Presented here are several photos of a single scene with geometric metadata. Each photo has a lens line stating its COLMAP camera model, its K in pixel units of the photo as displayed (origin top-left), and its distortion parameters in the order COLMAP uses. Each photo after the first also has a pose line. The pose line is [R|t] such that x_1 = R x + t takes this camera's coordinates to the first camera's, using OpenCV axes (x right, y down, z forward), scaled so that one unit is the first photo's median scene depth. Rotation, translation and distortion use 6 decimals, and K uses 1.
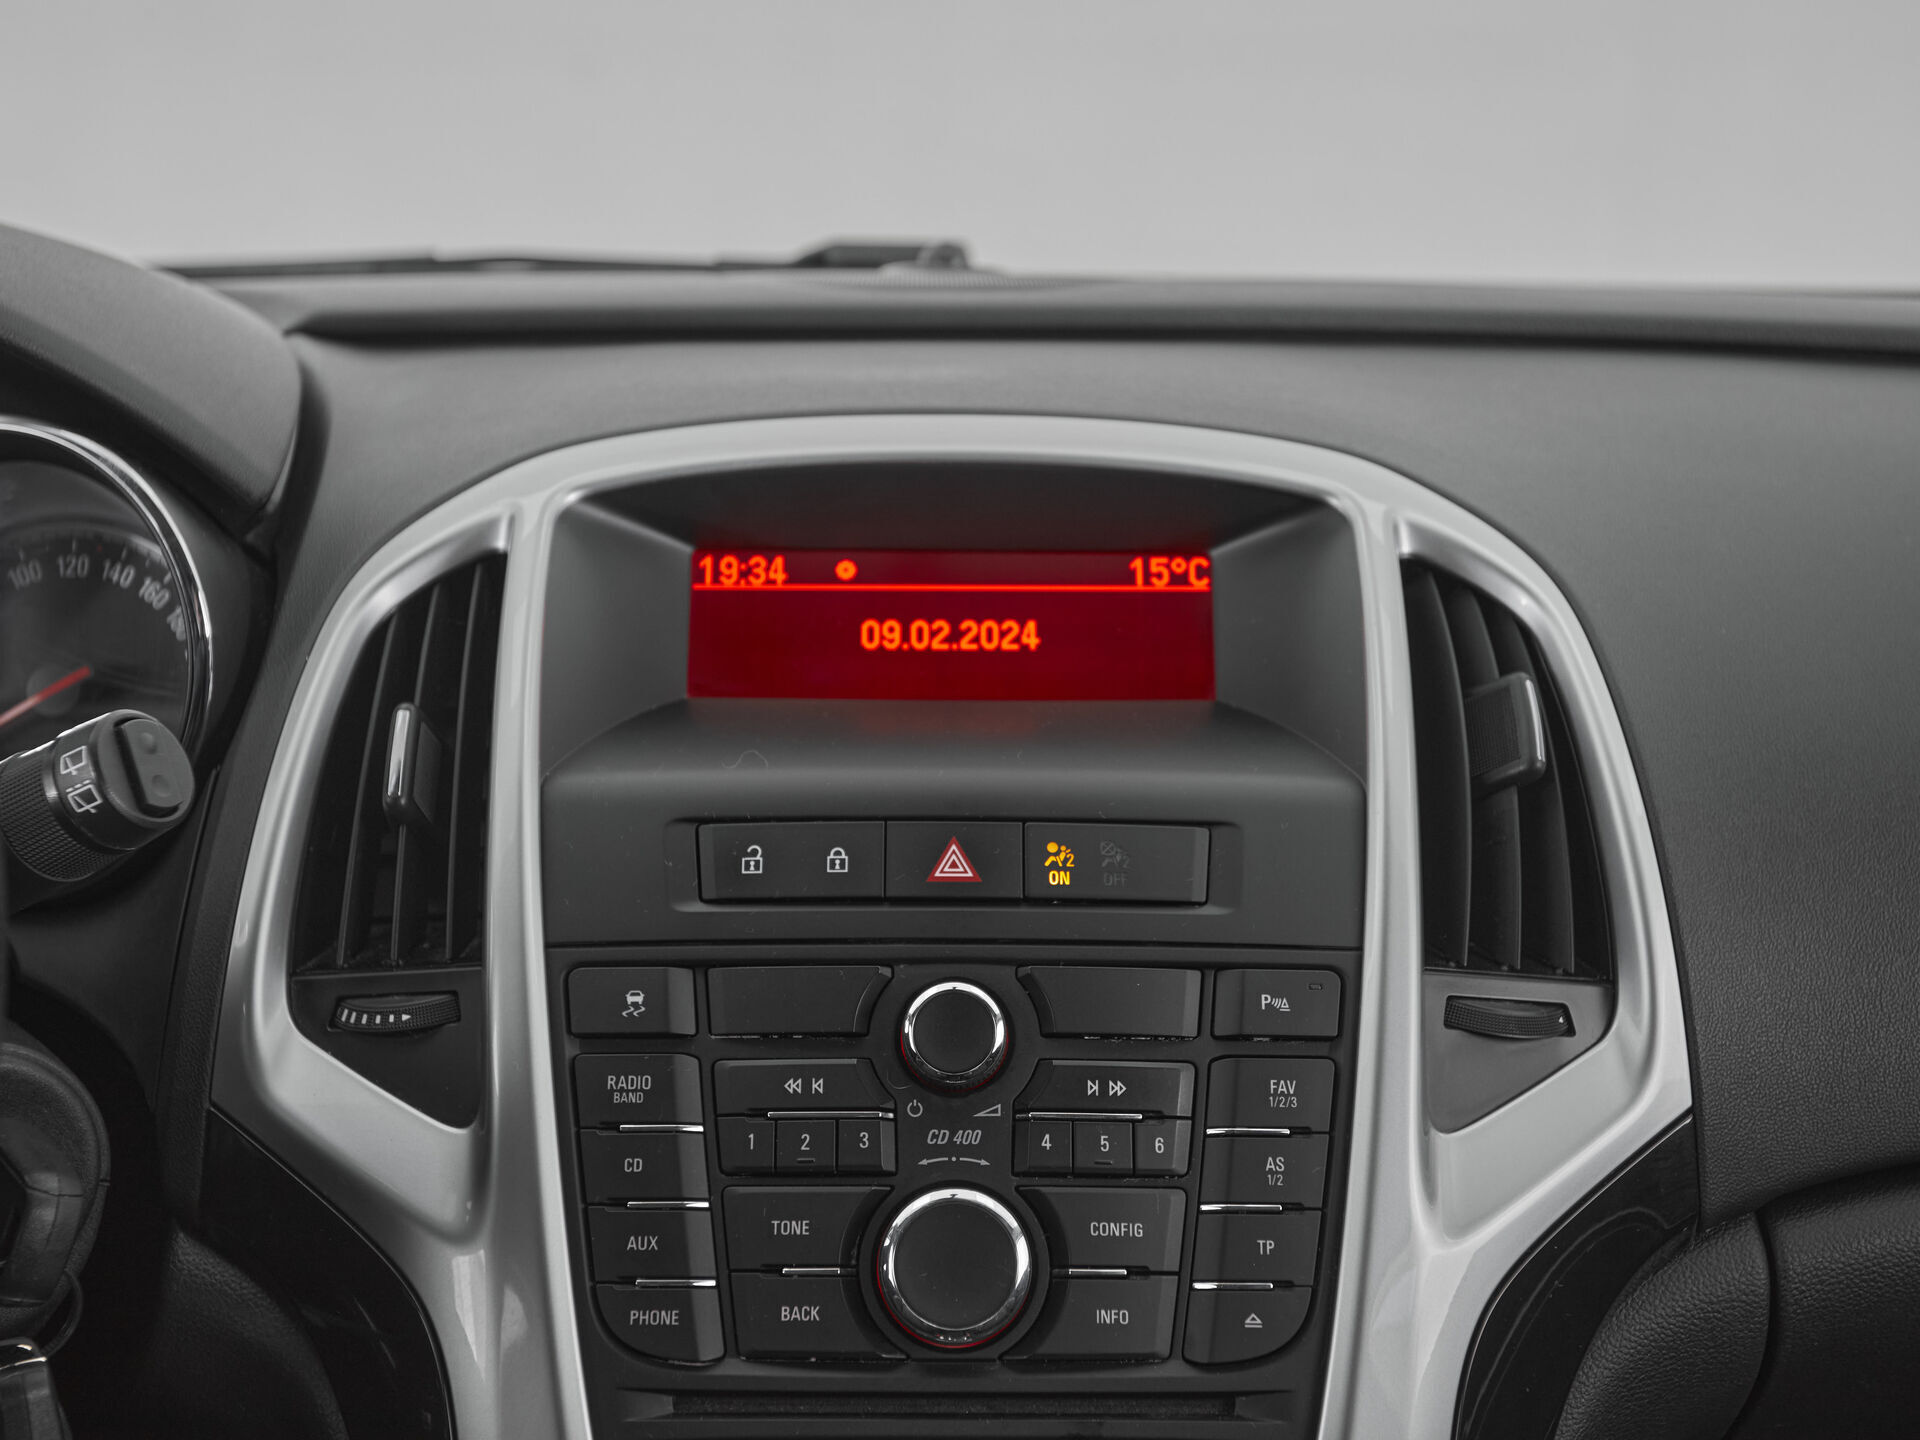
lens RADIAL K [[2186.9, 0, 960.0], [0, 2186.9, 720.0], [0, 0, 1]] dist [-0.008402, 0.000690]
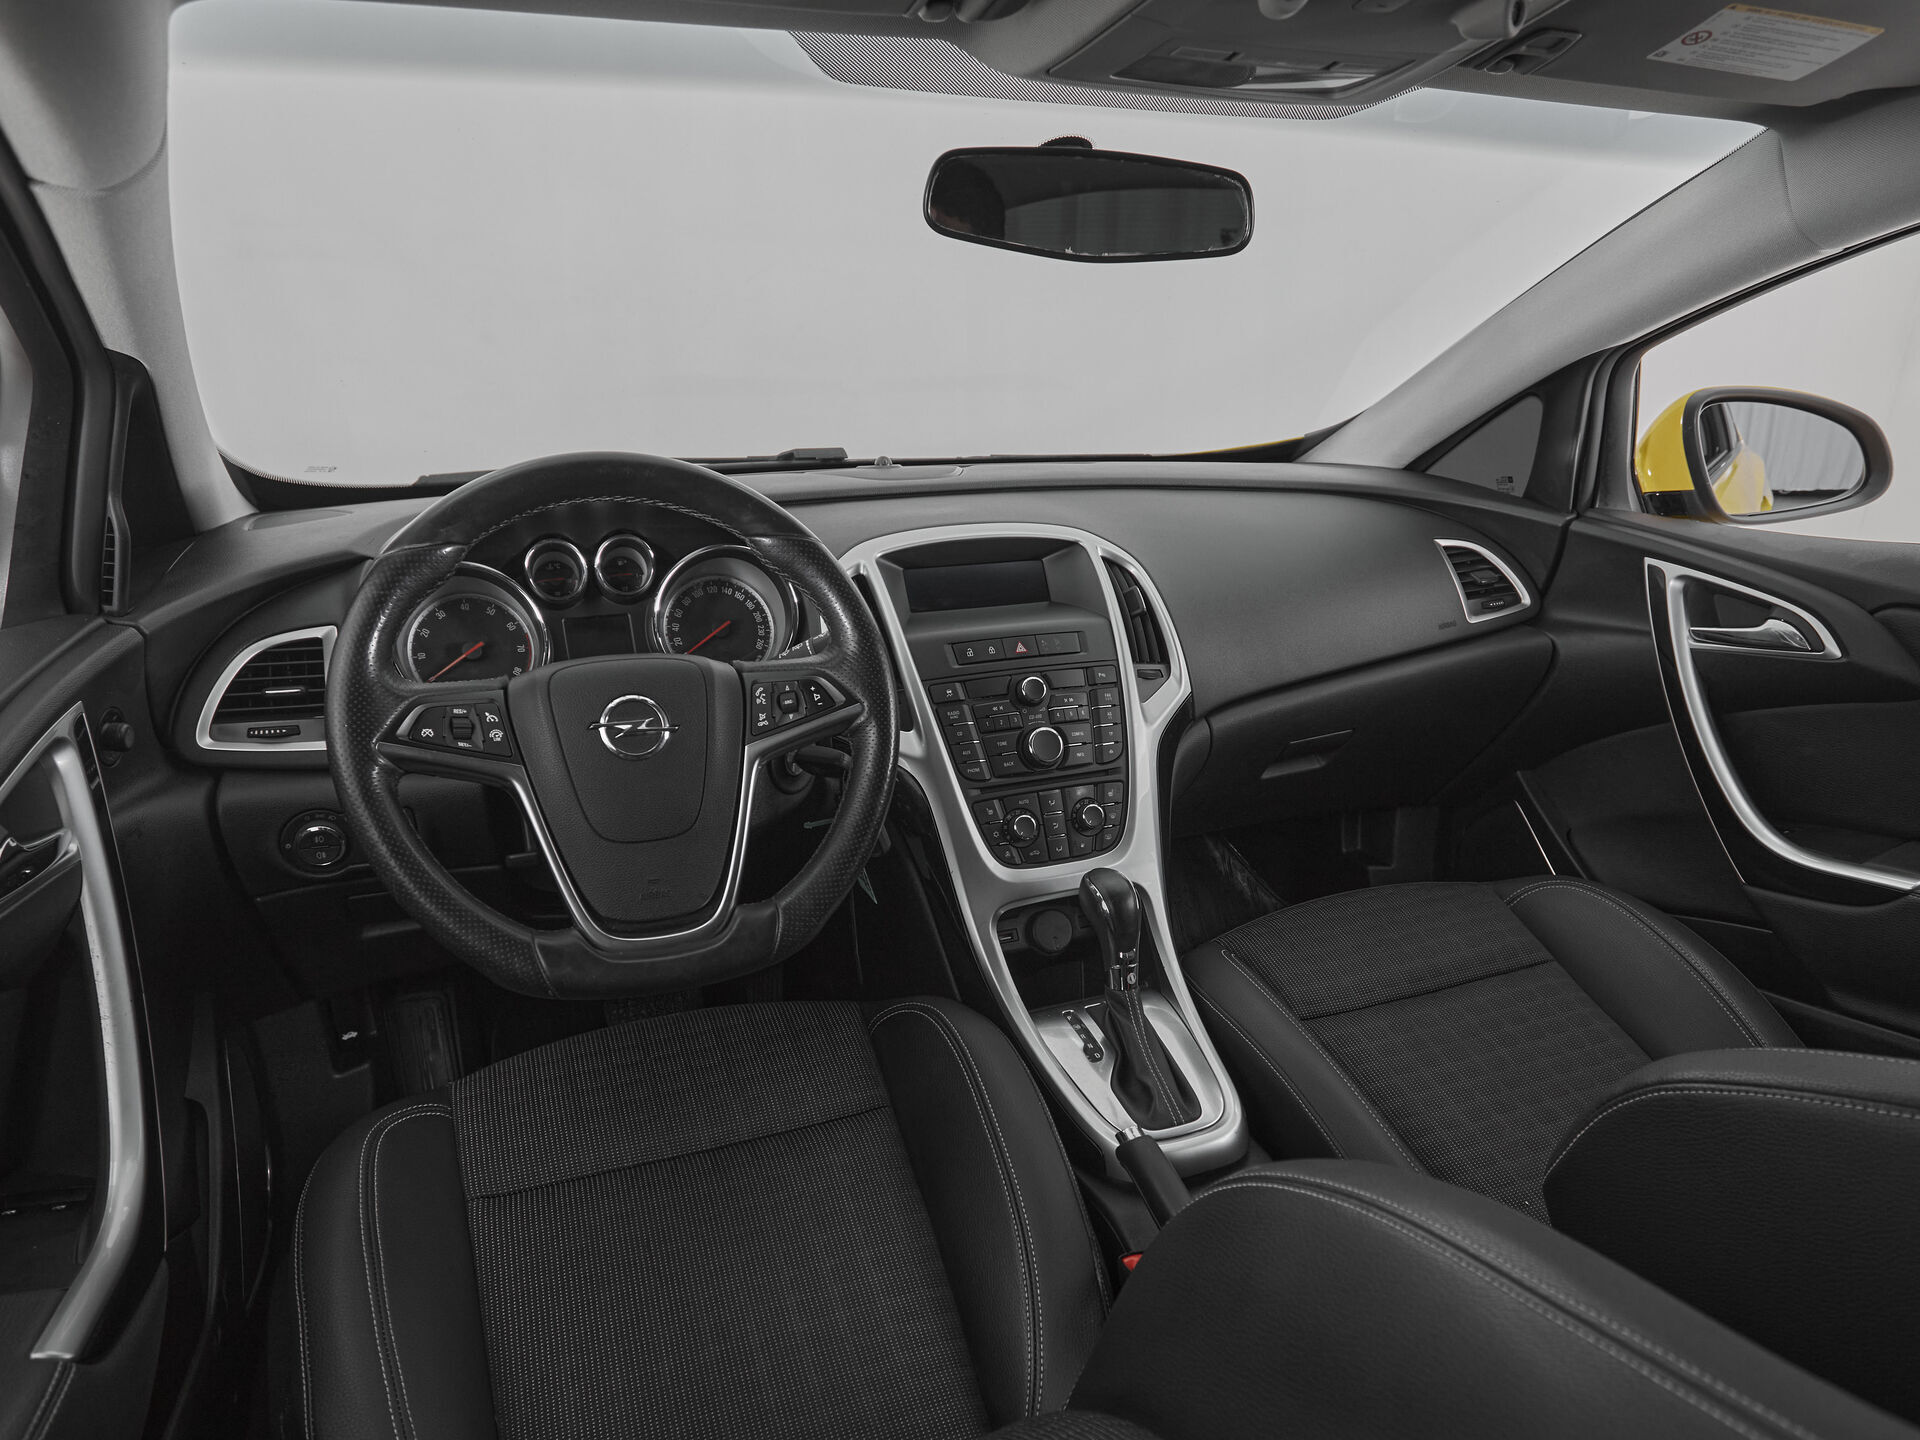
lens RADIAL K [[1027.2, 0, 962.8], [0, 1027.2, 776.9], [0, 0, 1]] dist [0.001701, 0.000196]
pose [[0.939535, -0.138227, 0.313315, -0.684779], [0.093458, 0.983684, 0.153725, 0.002522], [-0.329452, -0.115148, 0.937124, -0.660517]]
